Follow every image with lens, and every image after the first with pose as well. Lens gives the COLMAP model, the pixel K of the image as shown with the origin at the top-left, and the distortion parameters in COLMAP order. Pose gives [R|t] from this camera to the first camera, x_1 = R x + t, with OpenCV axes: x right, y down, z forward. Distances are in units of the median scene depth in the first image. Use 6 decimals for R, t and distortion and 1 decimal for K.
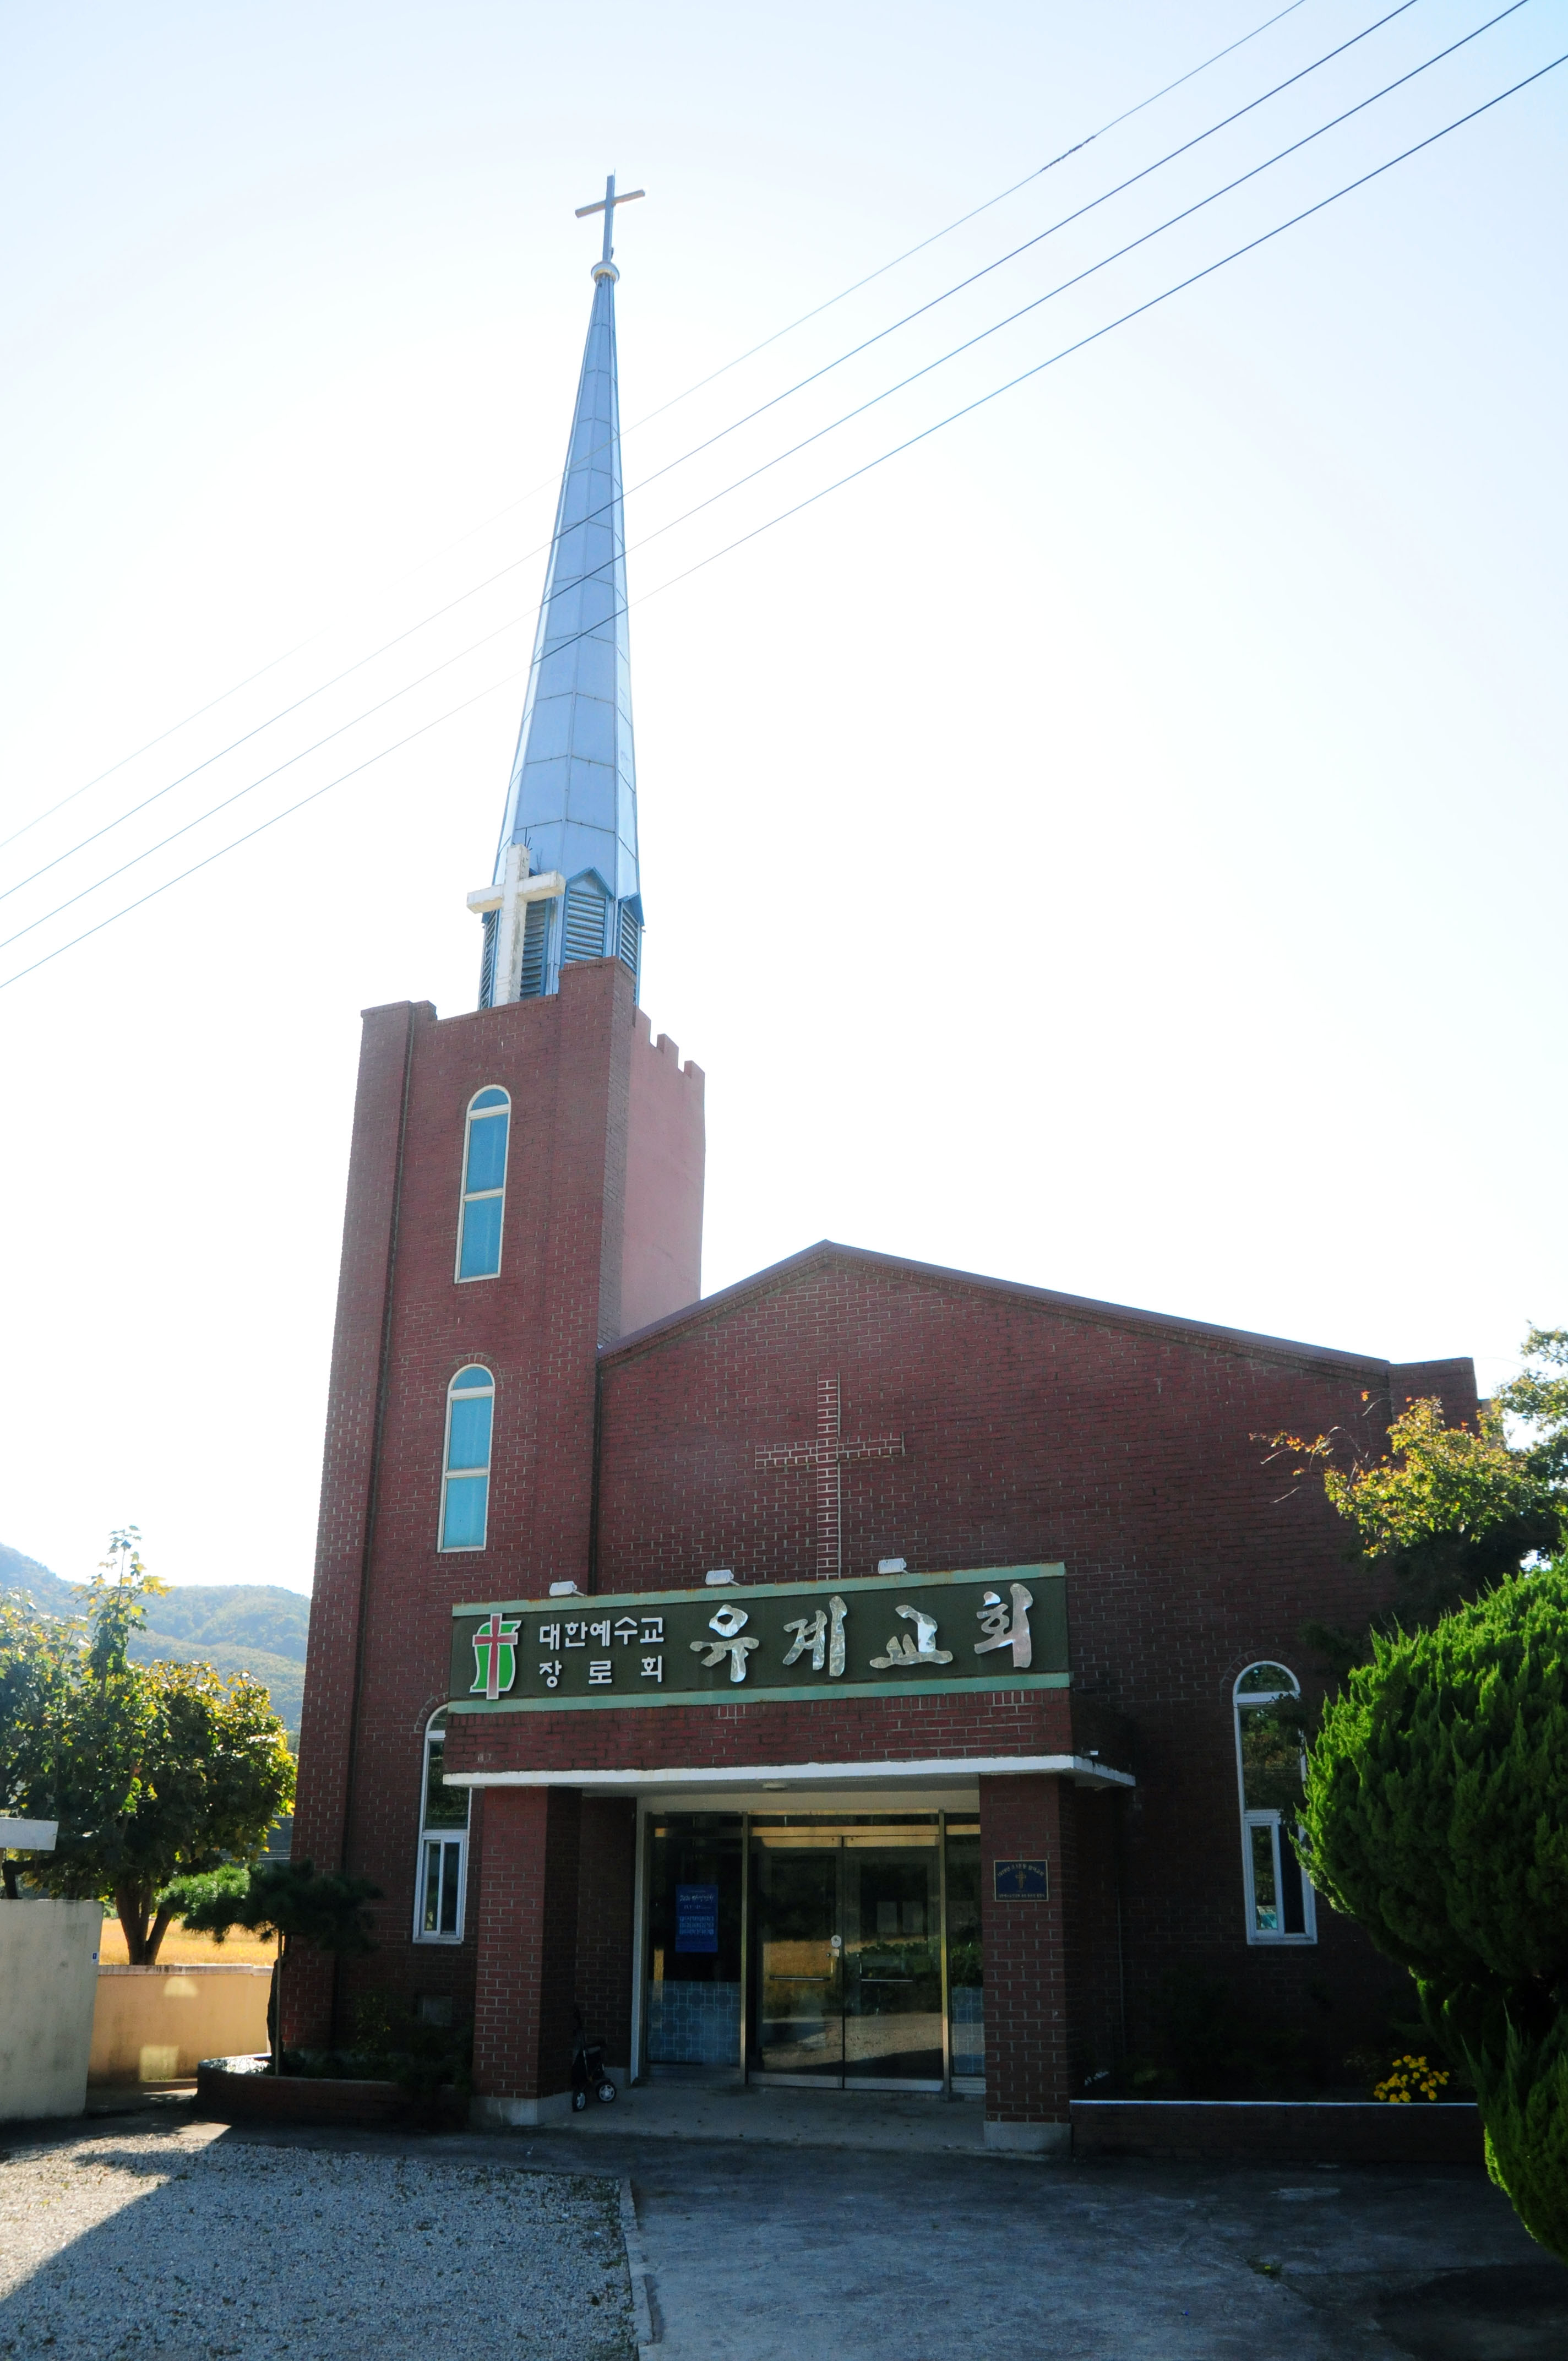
lens RADIAL K [[1910.3, 0, 784.0], [0, 1910.3, 1180.5], [0, 0, 1]] dist [-0.159136, 0.119331]
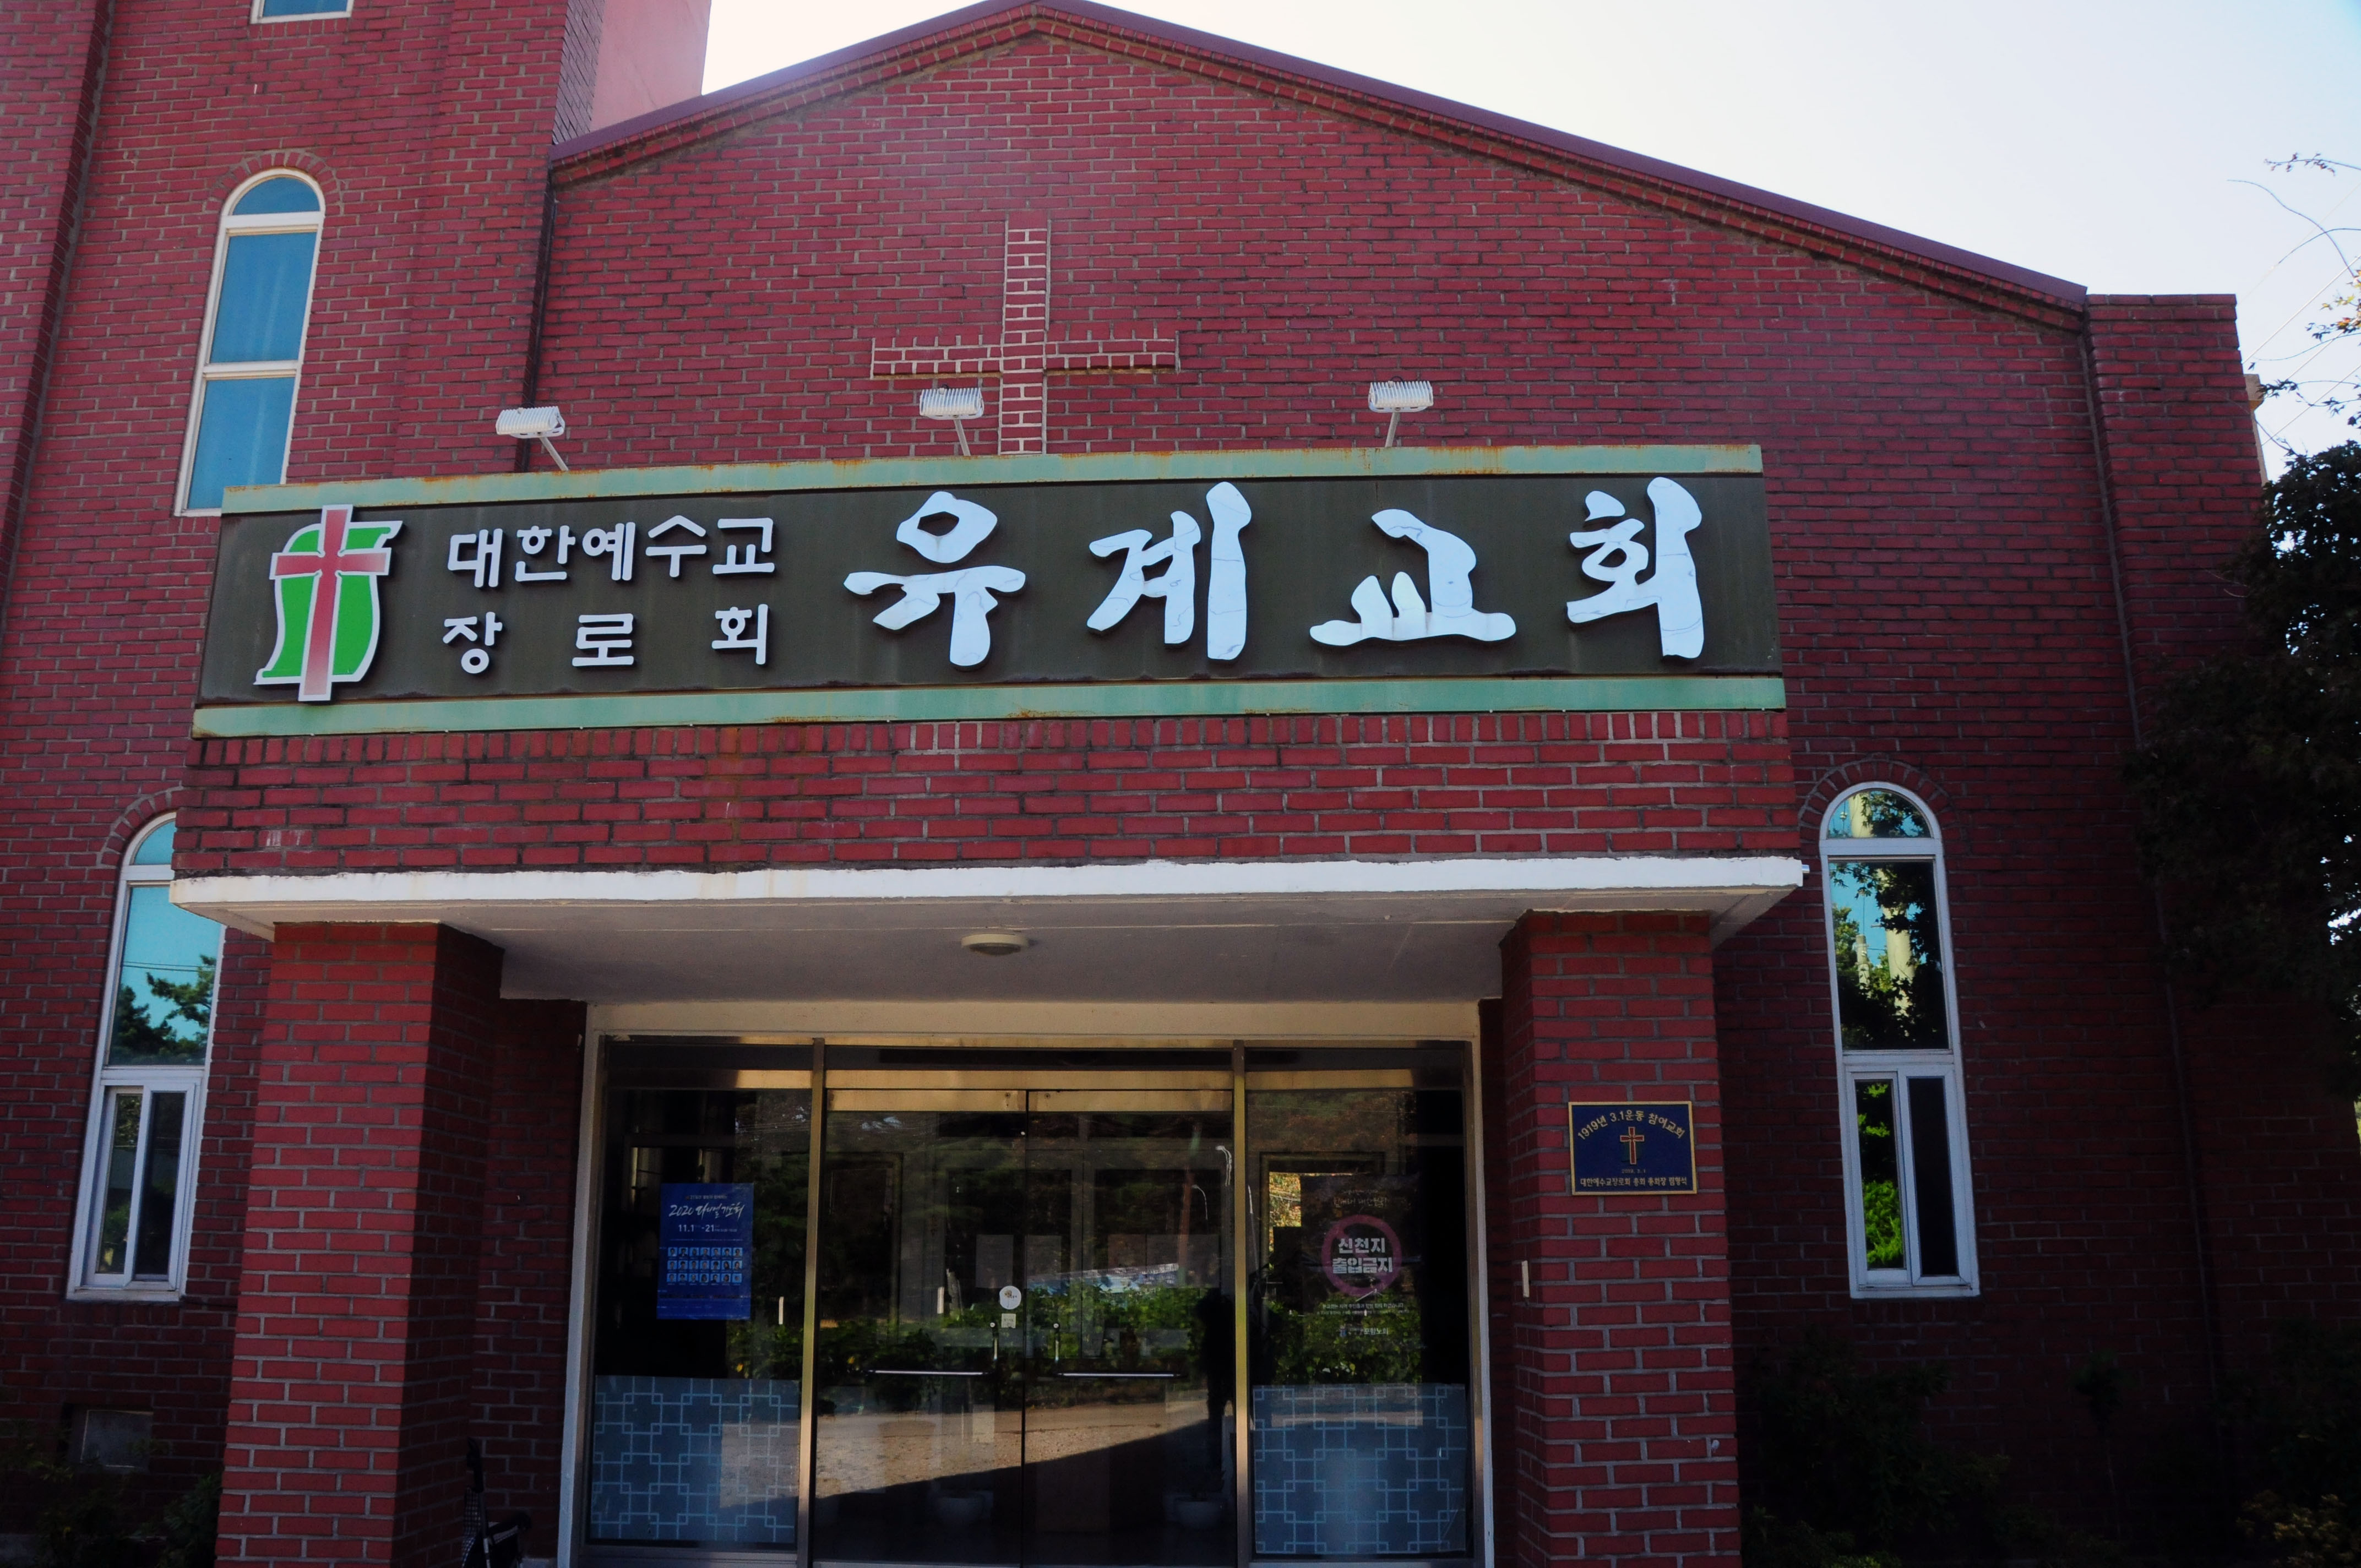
lens RADIAL K [[1910.3, 0, 1181.3], [0, 1910.3, 836.9], [0, 0, 1]] dist [-0.159136, 0.119331]
pose [[0.940257, 0.076170, 0.331835, -0.110407], [-0.120206, 0.986154, 0.114241, 0.238275], [-0.318538, -0.147305, 0.936395, 0.567046]]
